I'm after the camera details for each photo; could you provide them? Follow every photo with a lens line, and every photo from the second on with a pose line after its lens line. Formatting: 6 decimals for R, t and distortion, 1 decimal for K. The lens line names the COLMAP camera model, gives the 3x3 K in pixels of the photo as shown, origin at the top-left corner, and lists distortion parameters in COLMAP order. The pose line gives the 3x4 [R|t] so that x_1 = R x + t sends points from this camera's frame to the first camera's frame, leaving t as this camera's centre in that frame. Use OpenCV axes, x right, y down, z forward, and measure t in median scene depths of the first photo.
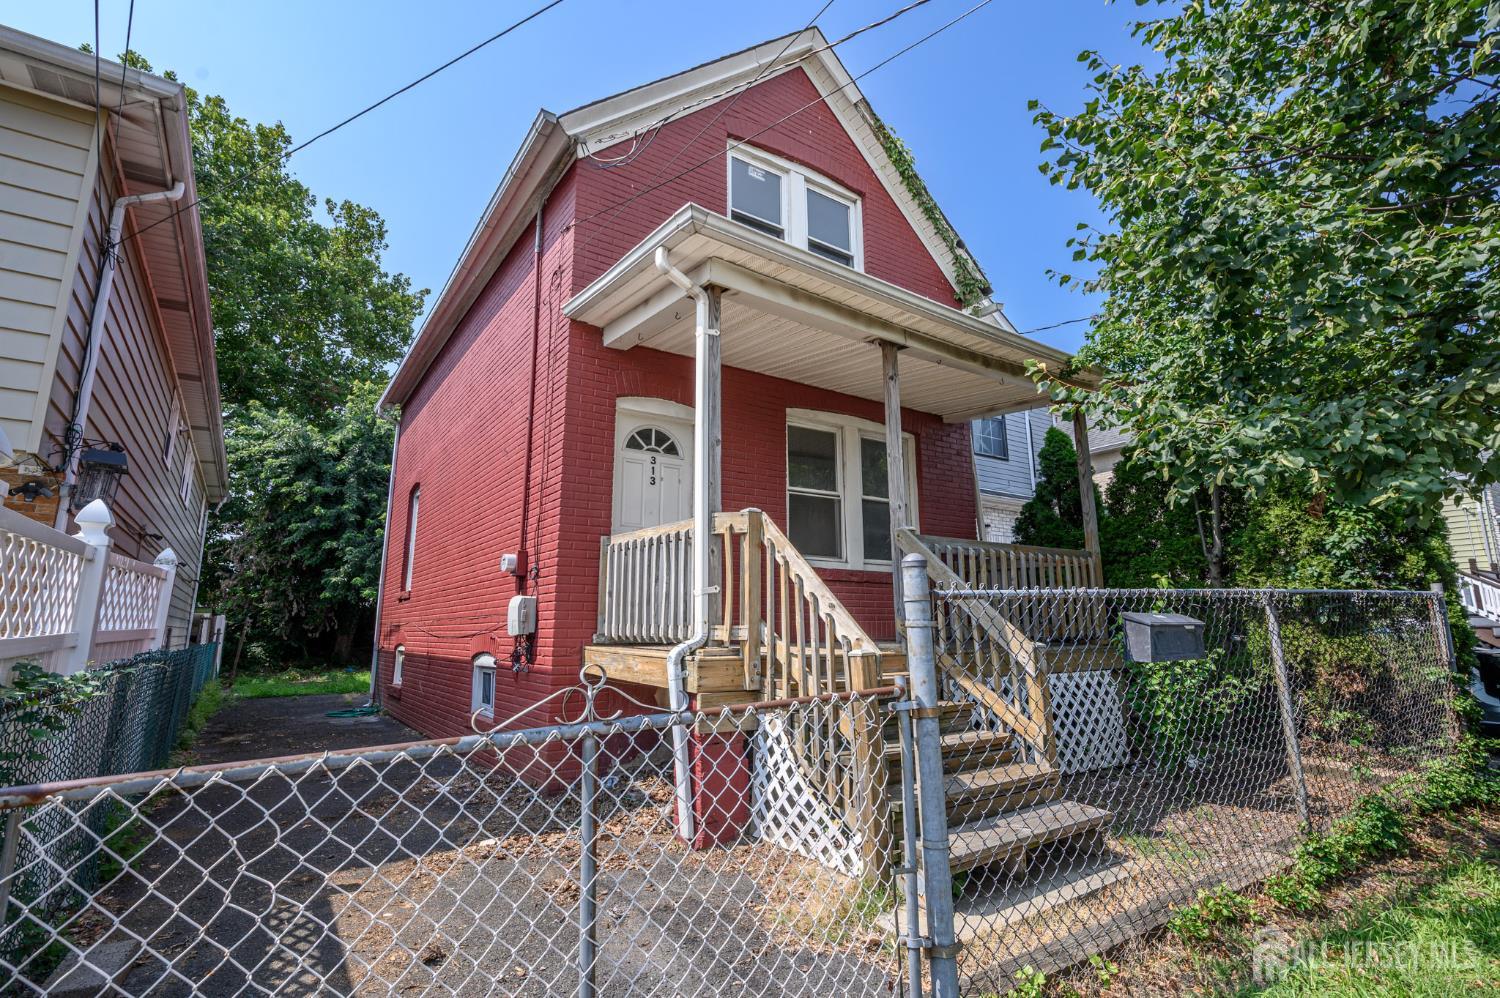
lens RADIAL K [[665.2, 0, 819.2], [0, 665.2, 516.6], [0, 0, 1]] dist [0.001131, -0.000324]
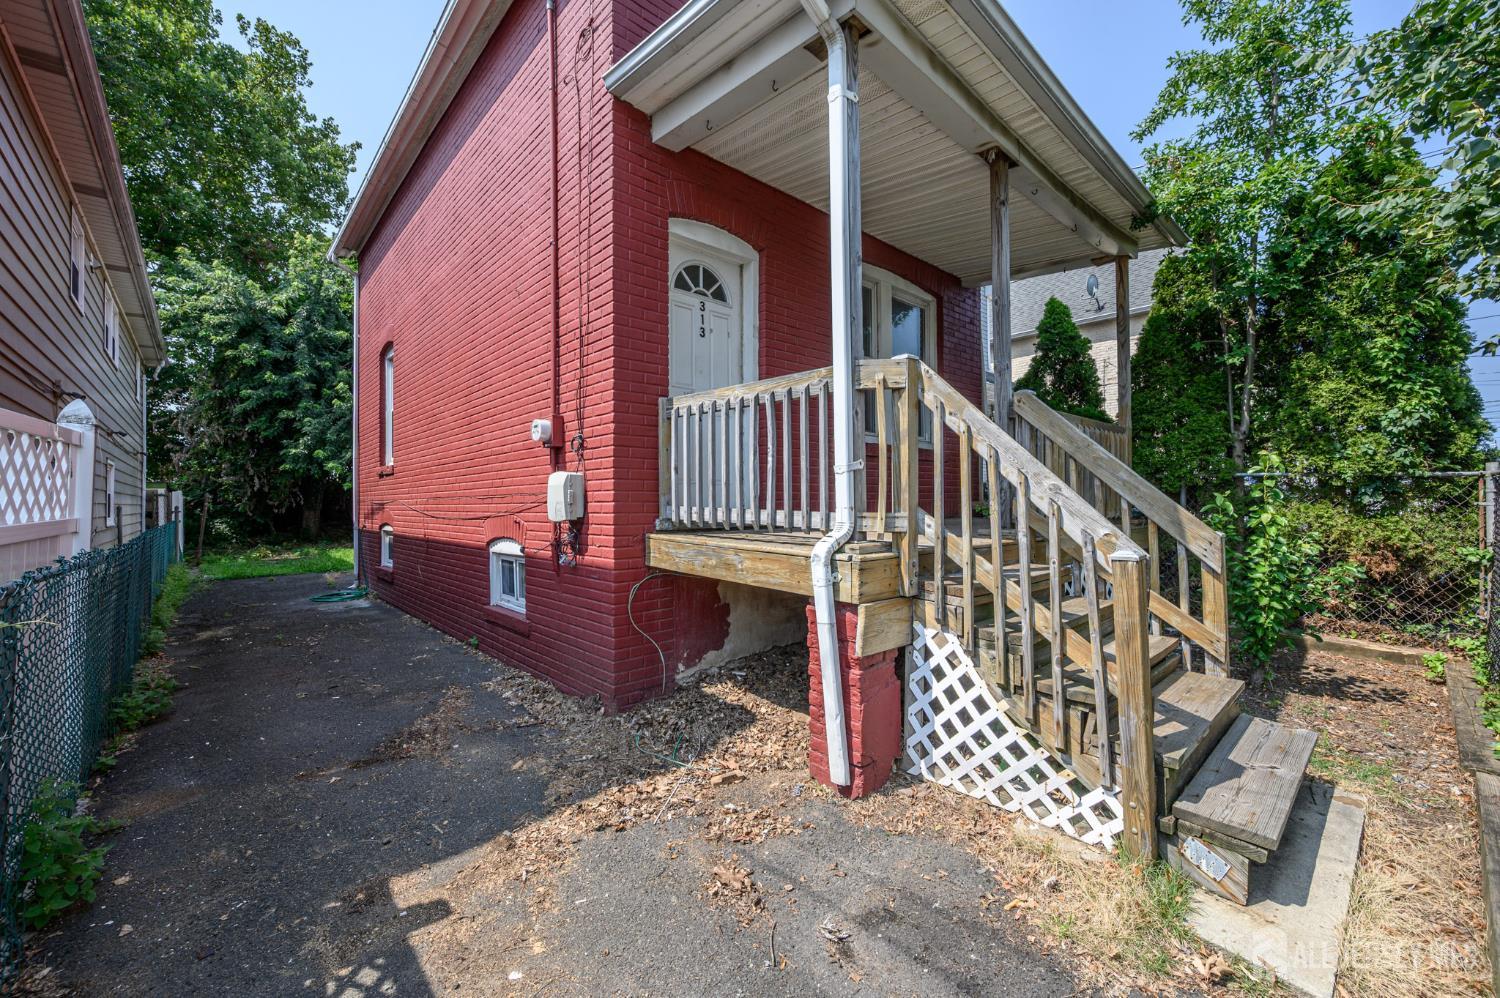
lens RADIAL K [[589.8, 0, 749.2], [0, 589.8, 495.4], [0, 0, 1]] dist [0.000256, -0.000333]
pose [[0.999104, 0.002176, 0.042278, -0.183041], [-0.008804, 0.987524, 0.157221, 0.024332], [-0.041408, -0.157452, 0.986658, 0.207933]]
